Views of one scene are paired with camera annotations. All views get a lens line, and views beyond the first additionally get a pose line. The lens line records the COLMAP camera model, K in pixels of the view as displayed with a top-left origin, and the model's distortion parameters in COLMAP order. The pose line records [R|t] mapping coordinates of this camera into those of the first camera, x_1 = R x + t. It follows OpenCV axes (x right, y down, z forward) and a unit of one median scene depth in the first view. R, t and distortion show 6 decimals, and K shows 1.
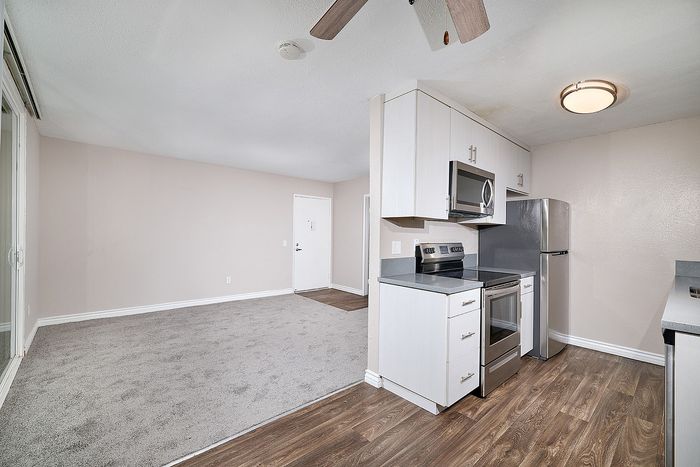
lens RADIAL K [[303.9, 0, 348.3], [0, 303.9, 232.9], [0, 0, 1]] dist [0.003299, 0.000075]
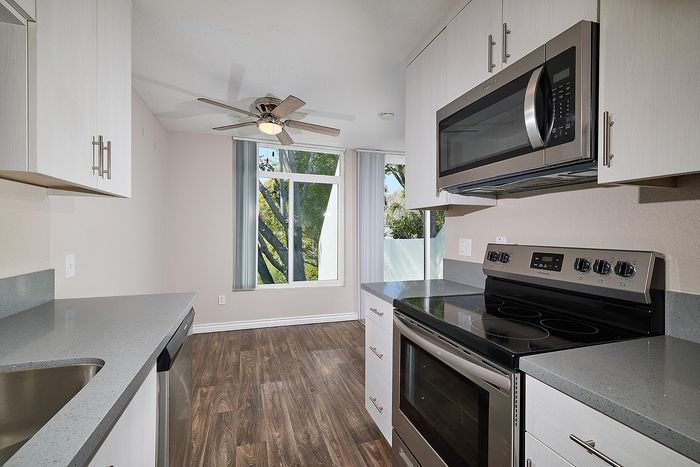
lens RADIAL K [[303.9, 0, 347.9], [0, 303.9, 235.5], [0, 0, 1]] dist [0.003299, 0.000075]
pose [[-0.396922, -0.012870, -0.917762, 1.681223], [-0.012506, 0.999885, -0.008613, 0.042913], [0.917767, 0.008058, -0.397038, 1.710068]]
